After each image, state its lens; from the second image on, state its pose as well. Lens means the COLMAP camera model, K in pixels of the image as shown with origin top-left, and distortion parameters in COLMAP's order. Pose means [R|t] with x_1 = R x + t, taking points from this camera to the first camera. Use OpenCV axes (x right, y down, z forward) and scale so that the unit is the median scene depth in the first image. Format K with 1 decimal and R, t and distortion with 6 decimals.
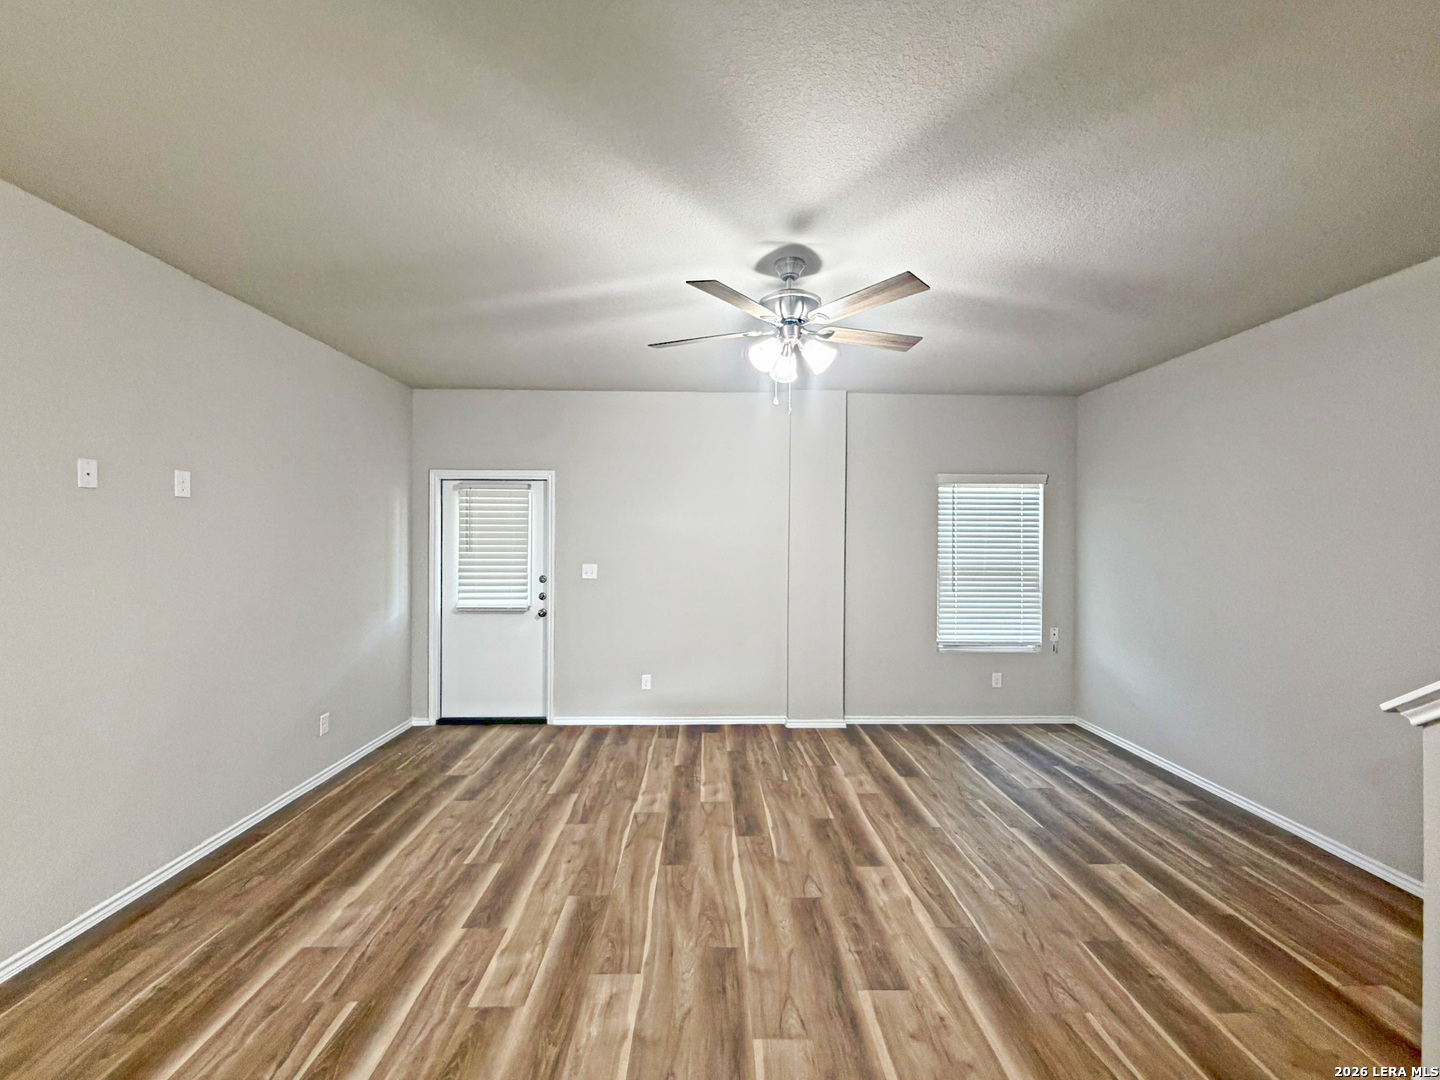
lens RADIAL K [[582.4, 0, 720.0], [0, 582.4, 540.0], [0, 0, 1]] dist [0.000713, -0.000137]
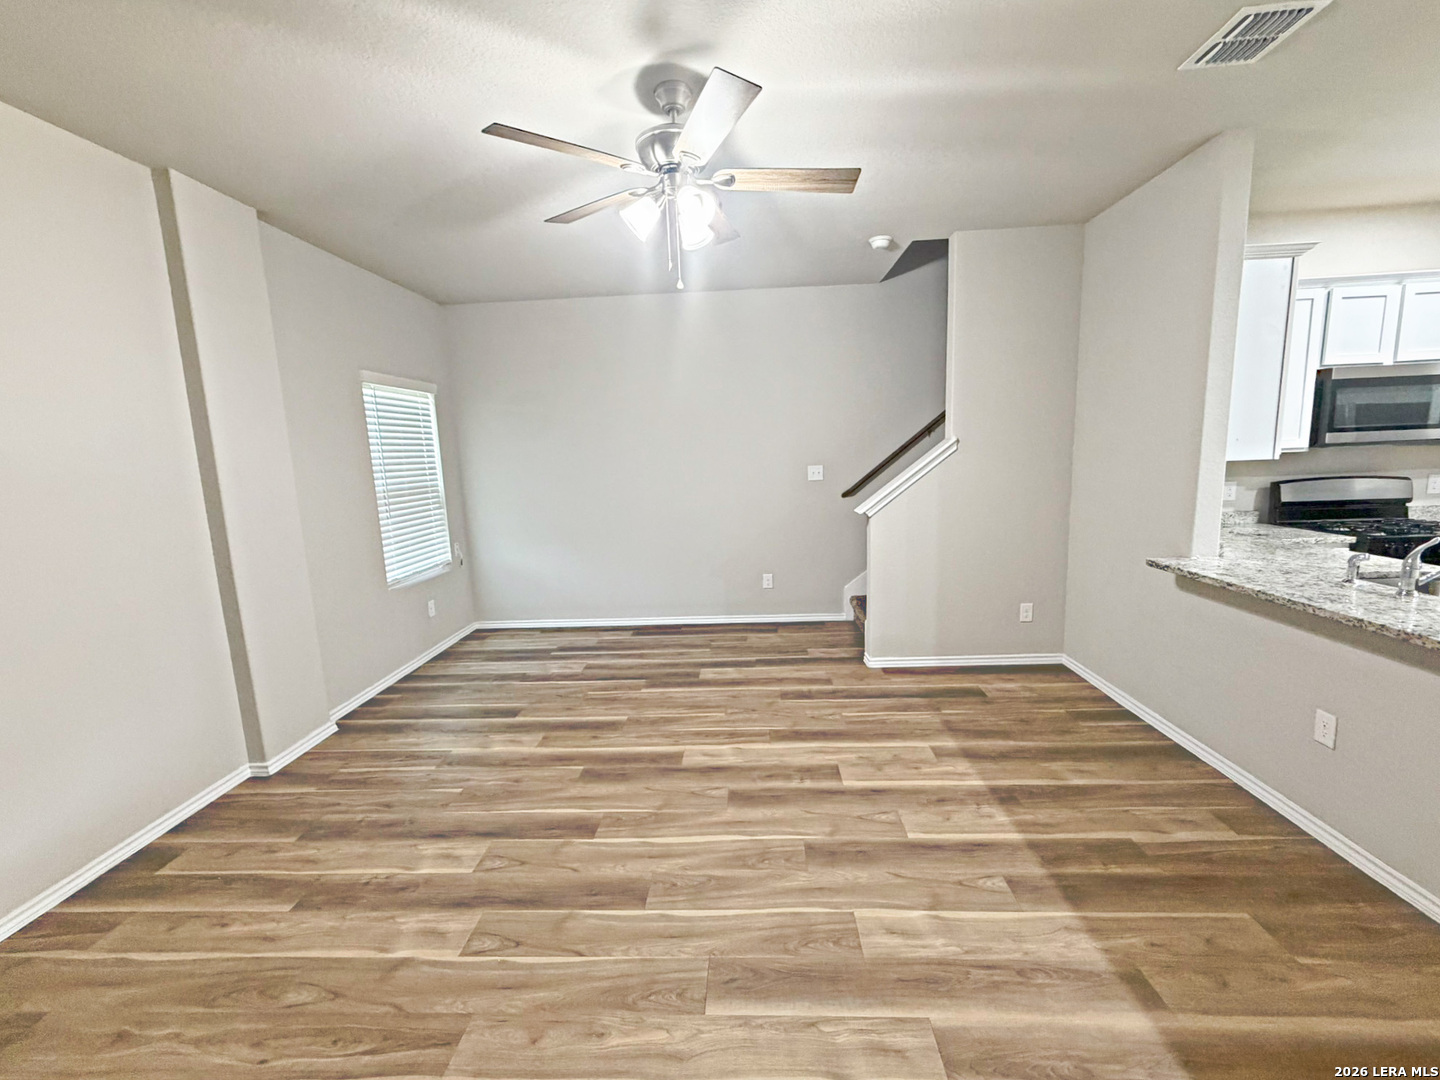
lens RADIAL K [[599.0, 0, 726.5], [0, 599.0, 542.4], [0, 0, 1]] dist [0.000381, 0.000148]
pose [[0.065247, -0.160063, 0.984948, -0.567815], [0.037393, 0.986750, 0.157879, 0.006841], [-0.997168, 0.026529, 0.070367, 0.642399]]
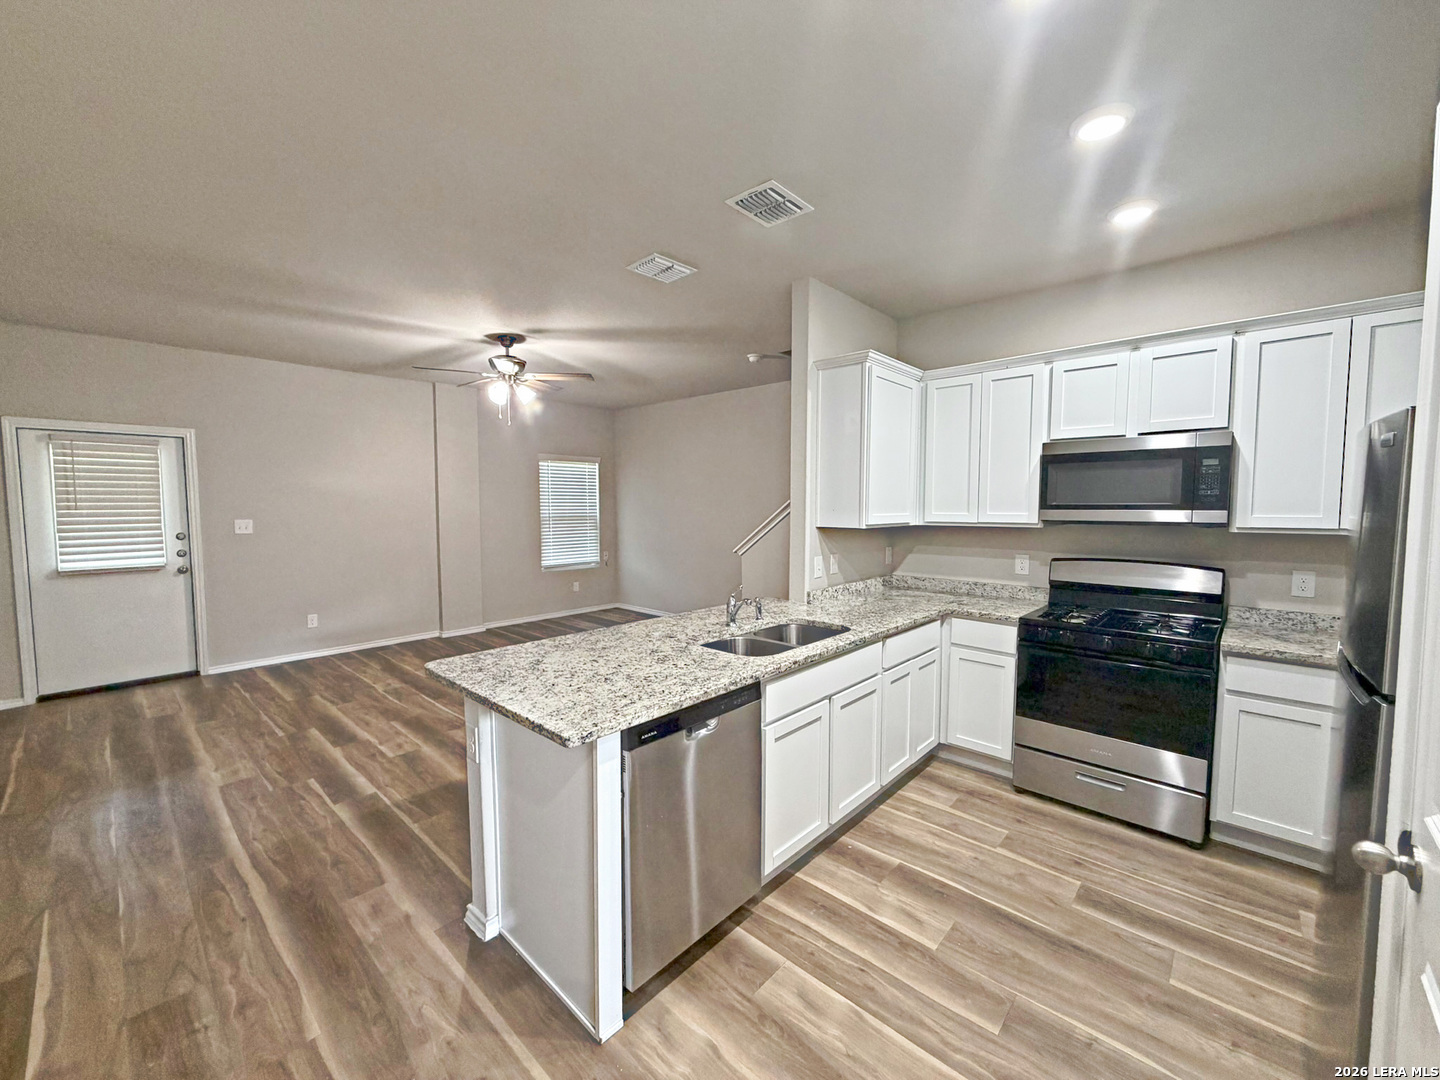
lens RADIAL K [[574.7, 0, 720.5], [0, 574.7, 541.7], [0, 0, 1]] dist [0.000464, 0.000240]
pose [[0.690734, -0.053739, 0.721109, -0.517941], [0.001067, 0.997309, 0.073300, 0.005689], [-0.723108, -0.049861, 0.688933, -0.492410]]
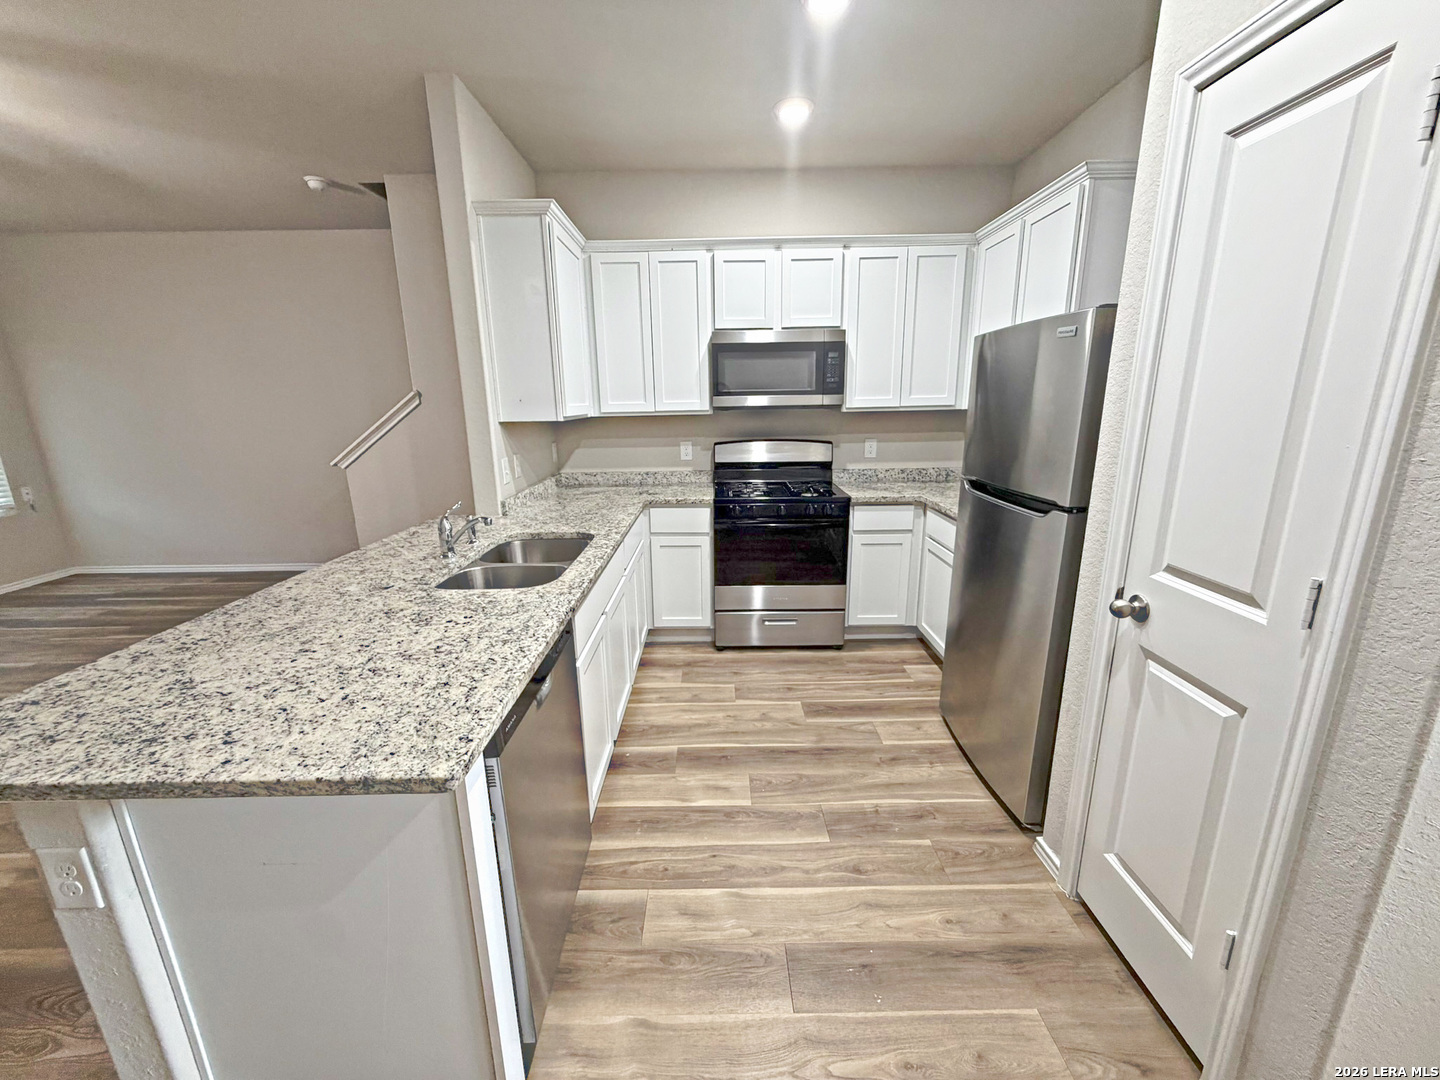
lens RADIAL K [[574.7, 0, 720.5], [0, 574.7, 541.7], [0, 0, 1]] dist [0.000464, 0.000240]
pose [[0.014737, -0.248181, 0.968602, -0.516099], [0.011965, 0.968681, 0.248019, 0.018401], [-0.999820, 0.007935, 0.017245, -0.264287]]
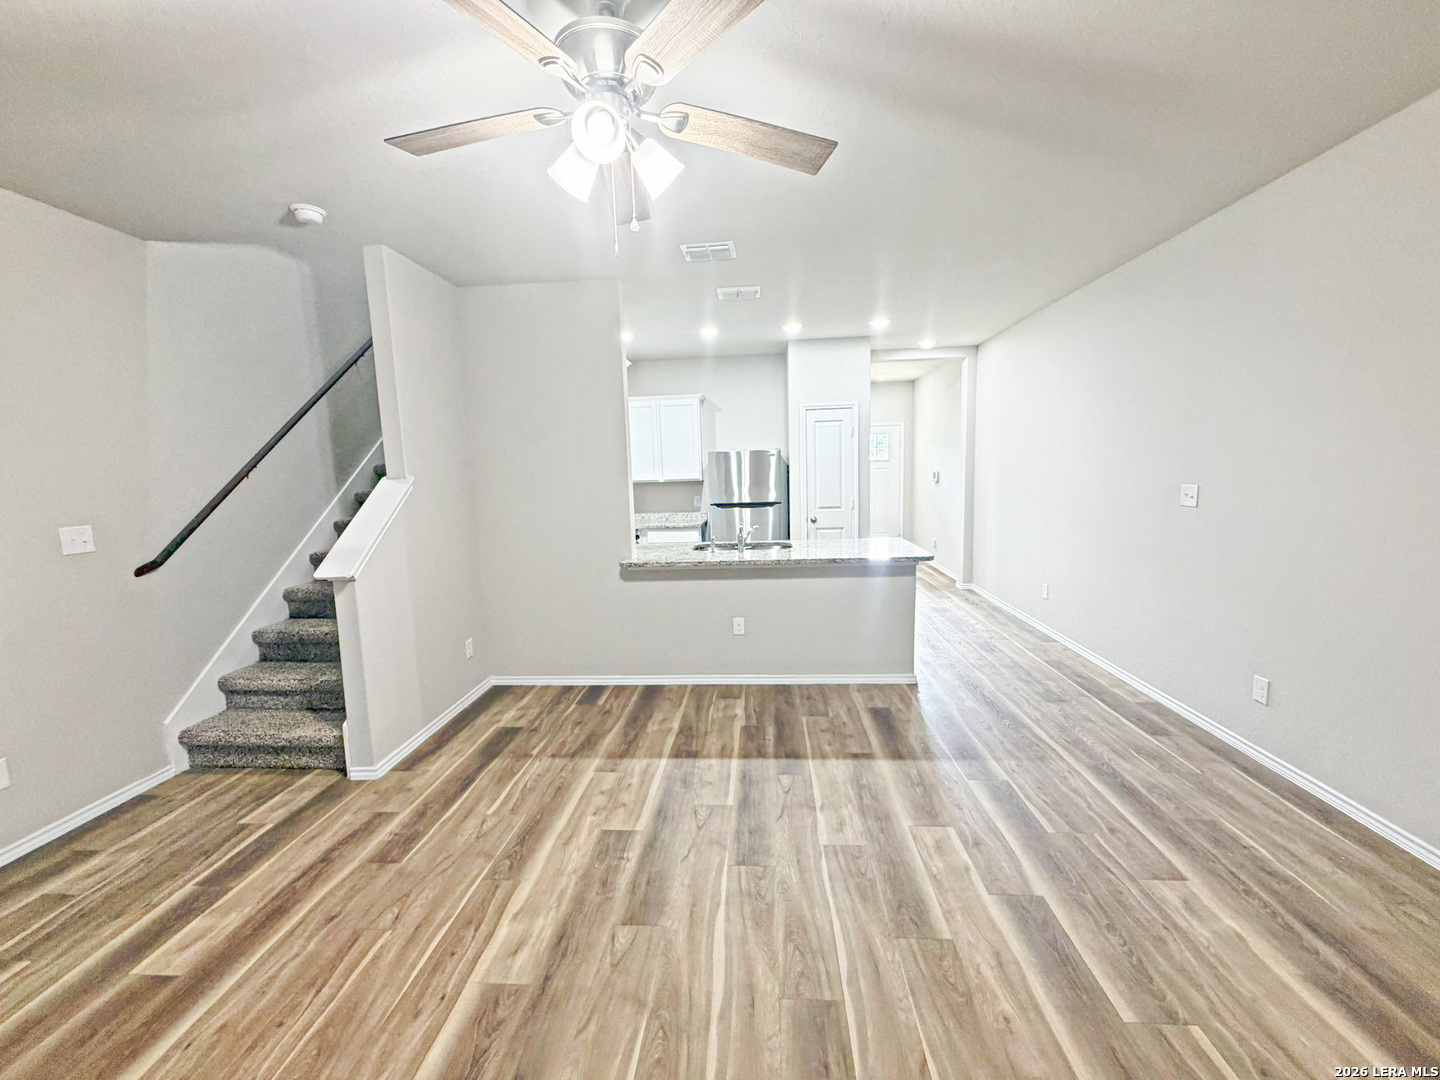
lens RADIAL K [[582.4, 0, 720.0], [0, 582.4, 540.0], [0, 0, 1]] dist [0.000713, -0.000137]
pose [[-0.994957, 0.013047, 0.099450, -0.032285], [0.025369, 0.992000, 0.123664, 0.005059], [-0.097041, 0.125564, -0.987328, 1.187266]]
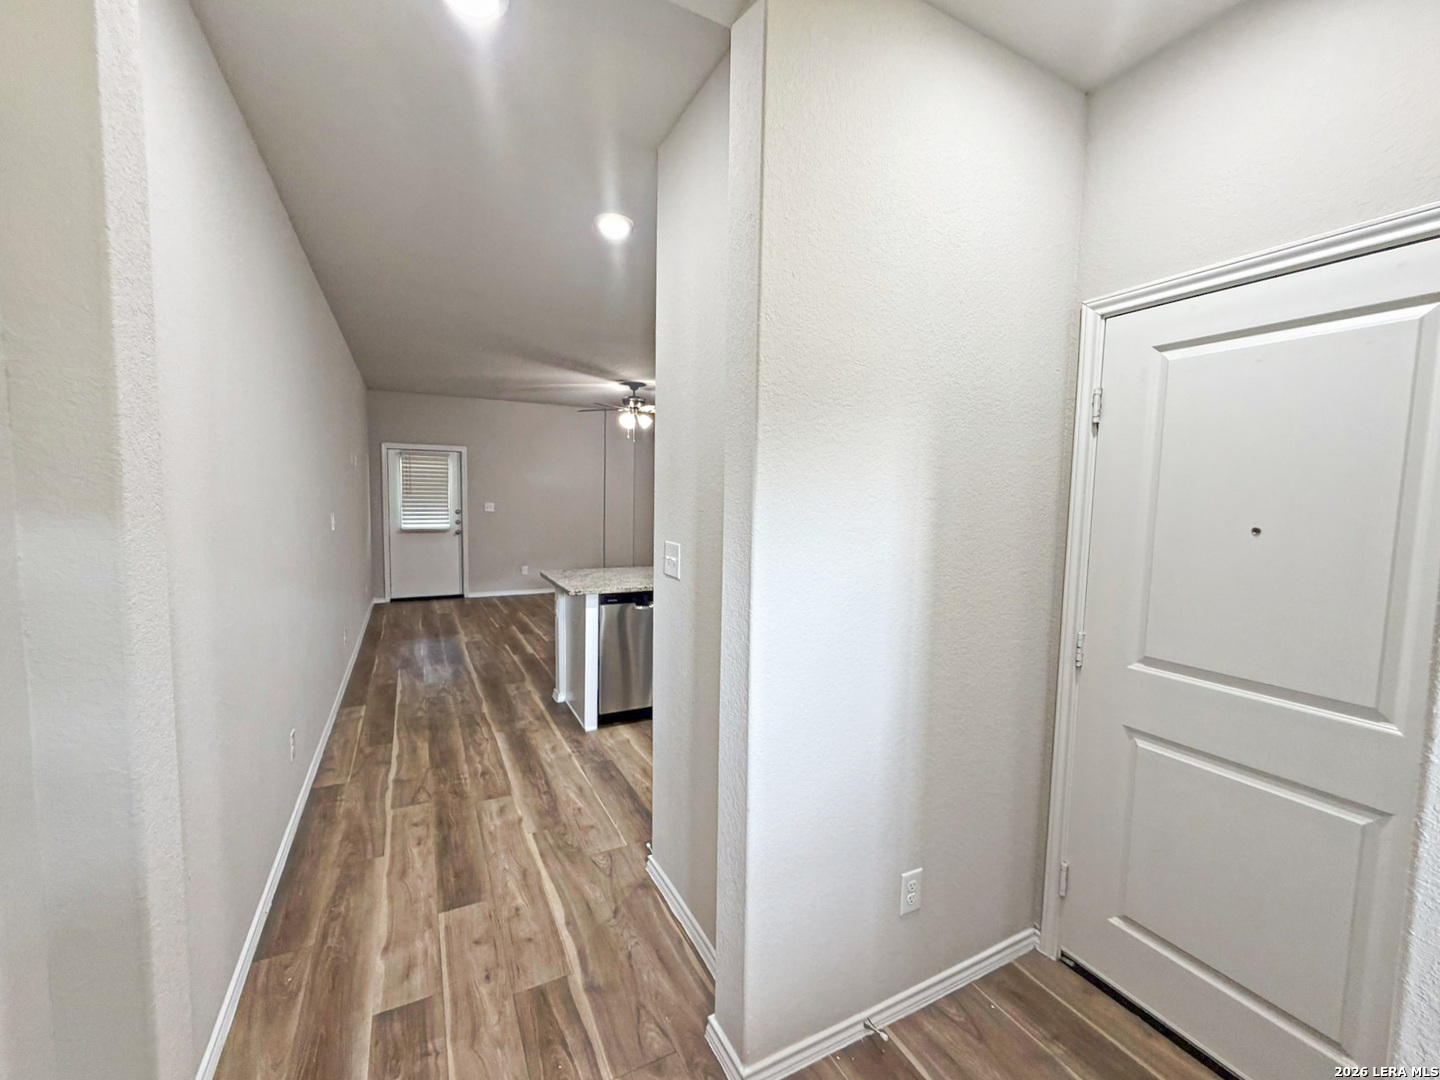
lens RADIAL K [[599.0, 0, 726.5], [0, 599.0, 542.4], [0, 0, 1]] dist [0.000381, 0.000148]
pose [[0.895548, -0.023199, 0.444359, -0.520189], [-0.015061, 0.996487, 0.082377, 0.002431], [-0.444709, -0.080465, 0.892053, -1.186112]]
